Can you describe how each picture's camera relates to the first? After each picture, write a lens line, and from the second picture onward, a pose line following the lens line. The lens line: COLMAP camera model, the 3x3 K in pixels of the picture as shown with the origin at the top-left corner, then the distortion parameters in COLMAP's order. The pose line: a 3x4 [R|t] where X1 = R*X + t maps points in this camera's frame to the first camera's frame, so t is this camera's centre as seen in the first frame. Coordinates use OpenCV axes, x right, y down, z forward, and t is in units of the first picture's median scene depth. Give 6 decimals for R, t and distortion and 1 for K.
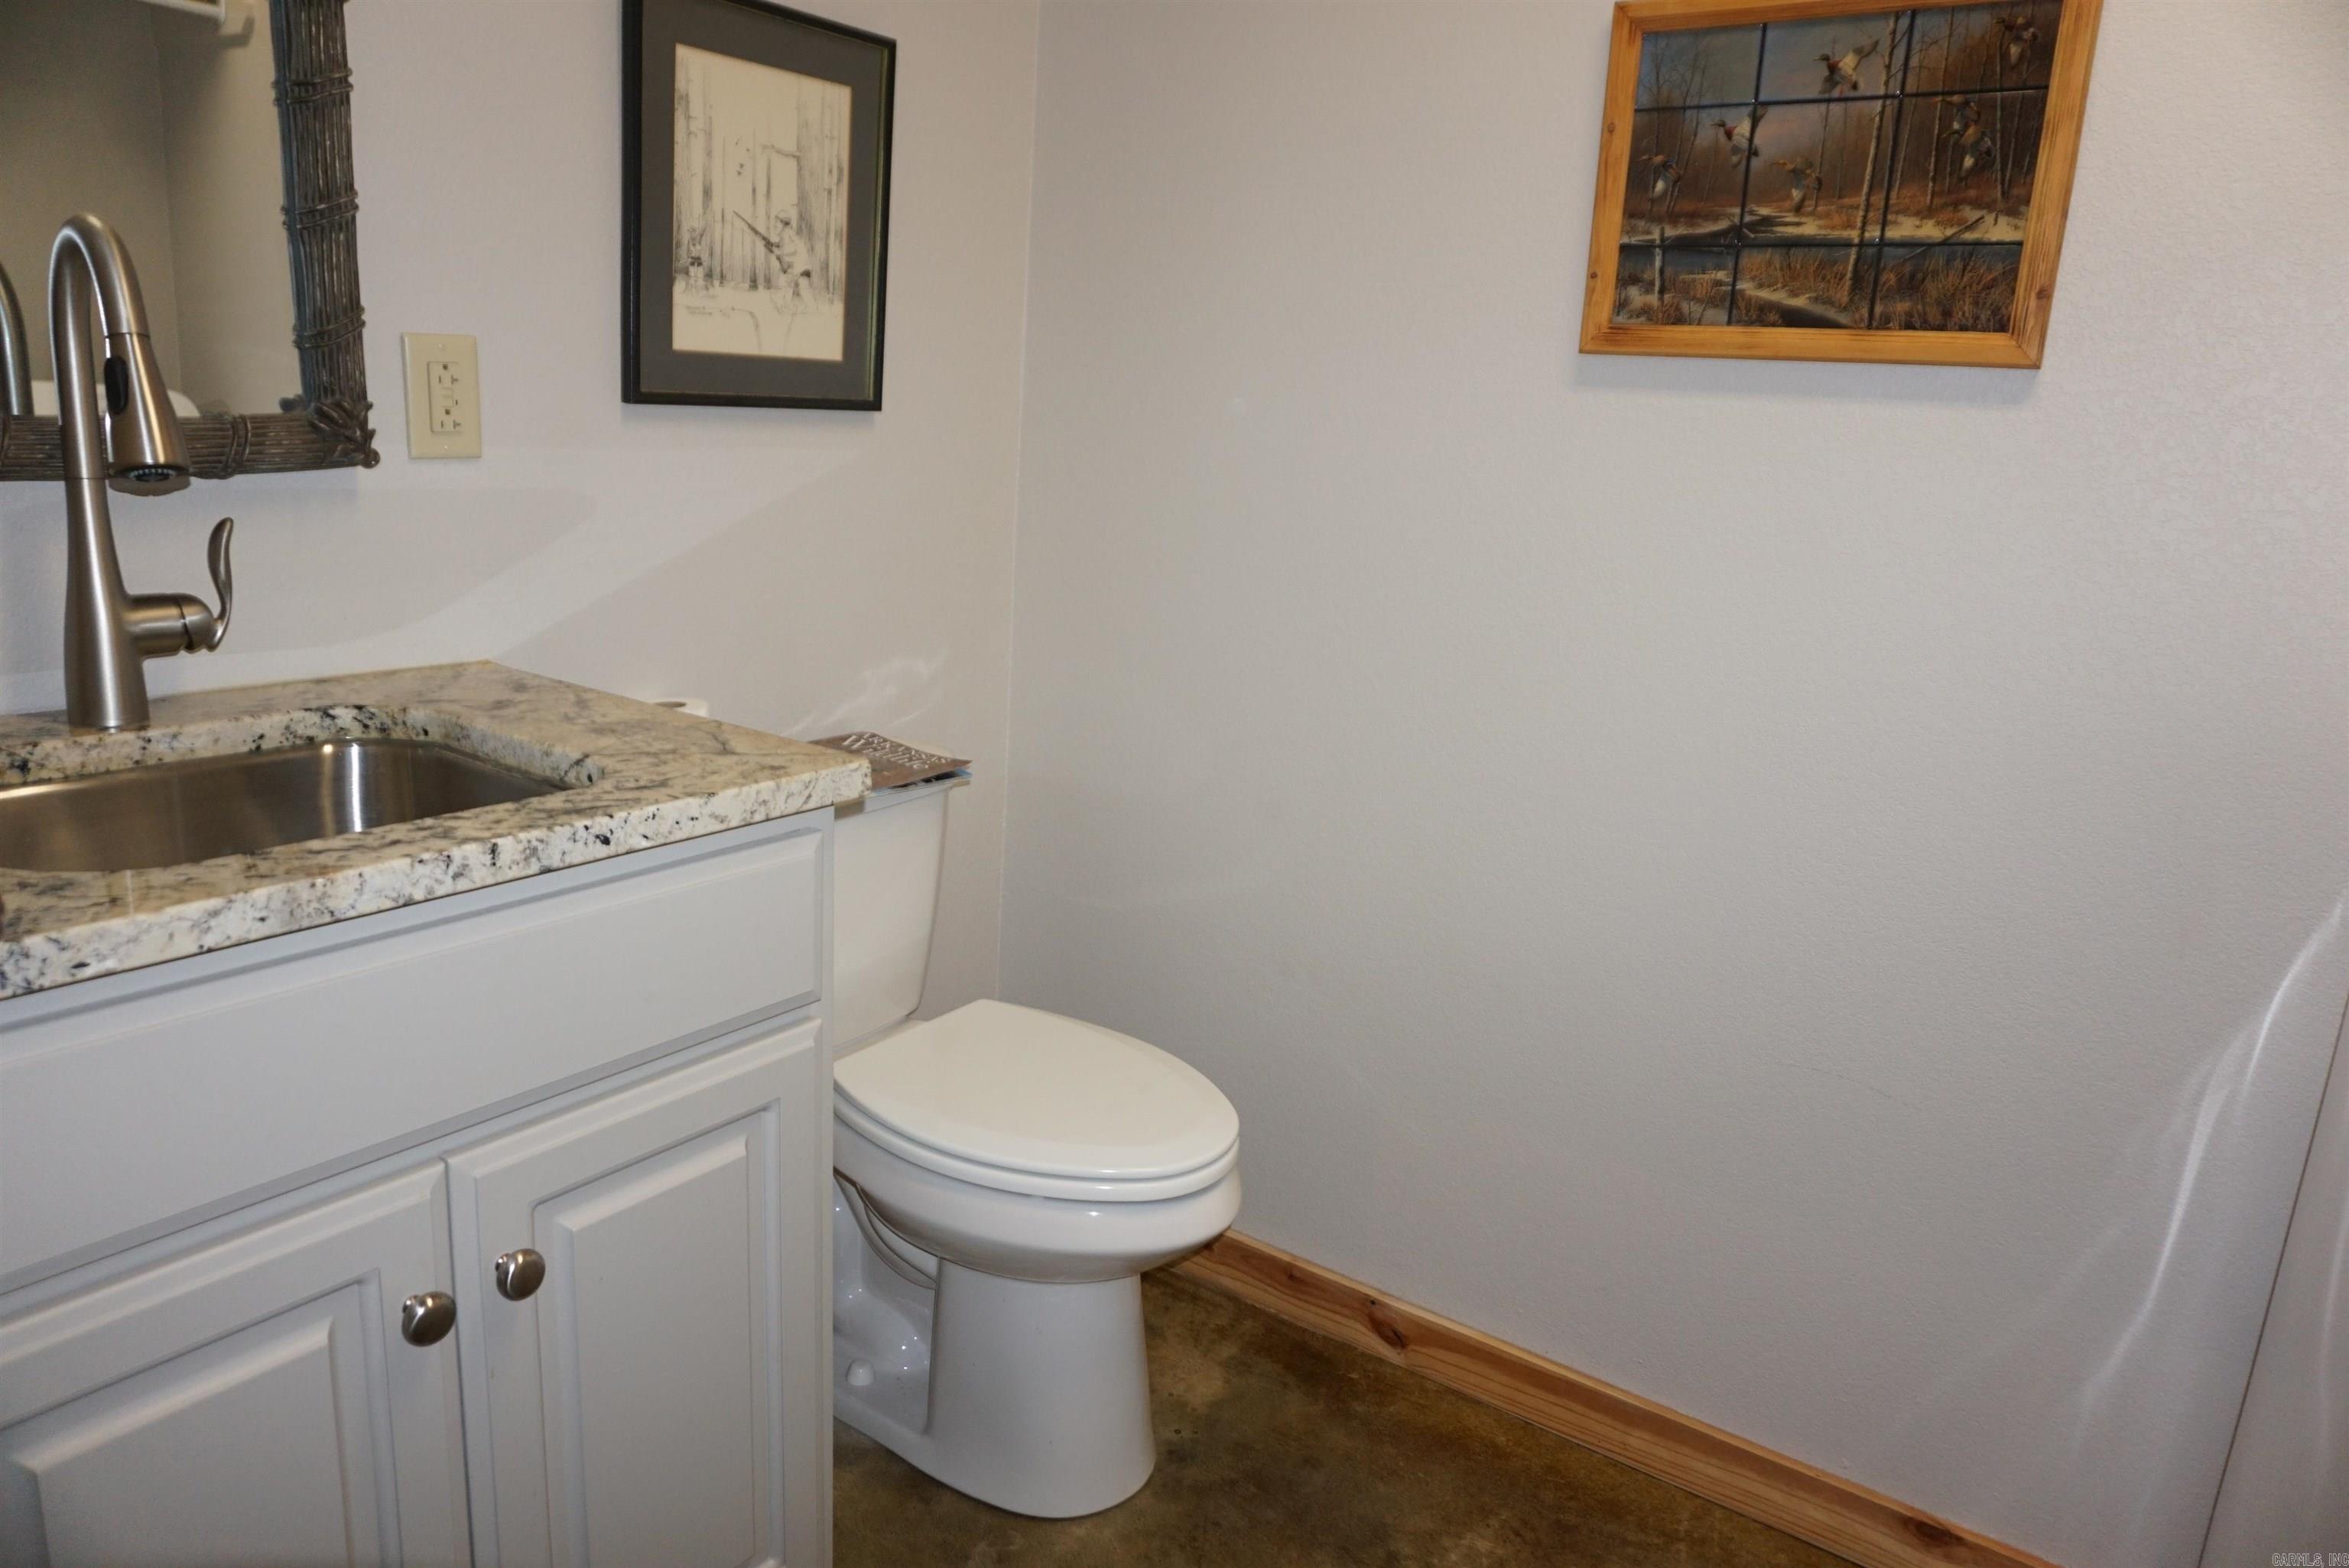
lens RADIAL K [[1581.8, 0, 1165.4], [0, 1581.8, 778.1], [0, 0, 1]] dist [-0.034736, 0.040003]
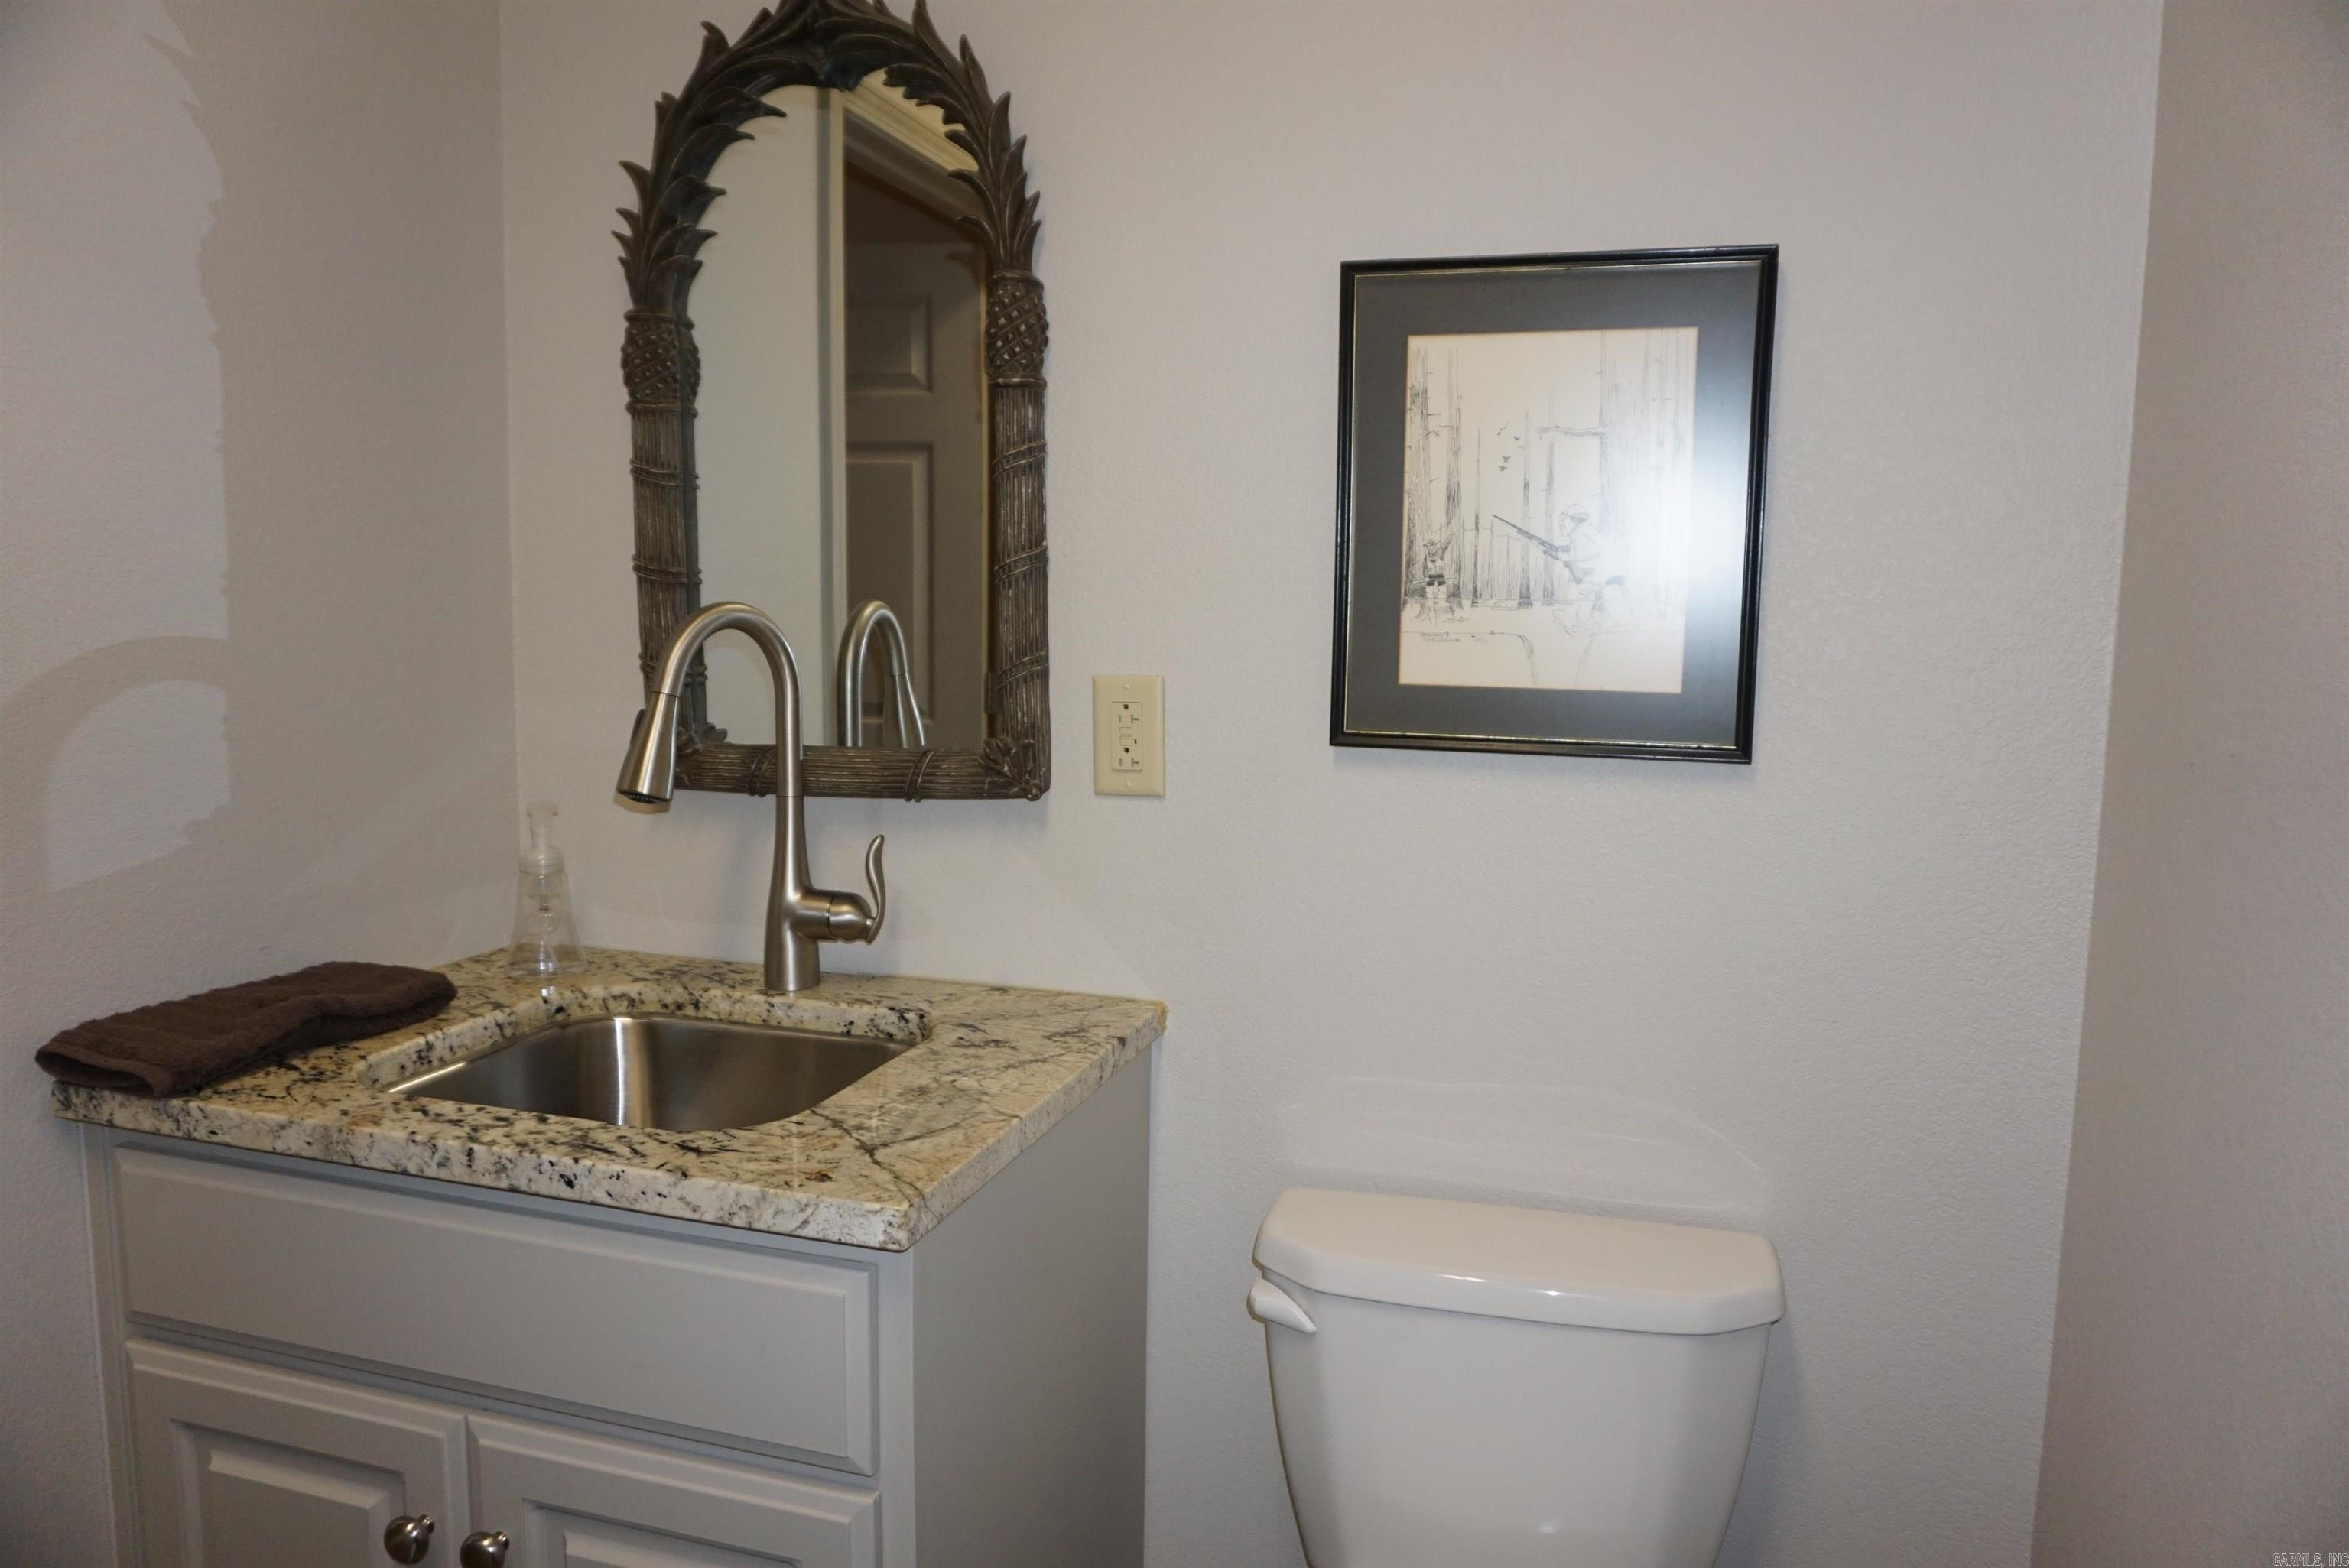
lens RADIAL K [[1581.8, 0, 1165.4], [0, 1581.8, 778.1], [0, 0, 1]] dist [-0.034736, 0.040003]
pose [[0.298578, 0.053679, -0.952874, 0.191530], [-0.224826, 0.974275, -0.015563, -0.076985], [0.927526, 0.218878, 0.302965, 0.270276]]
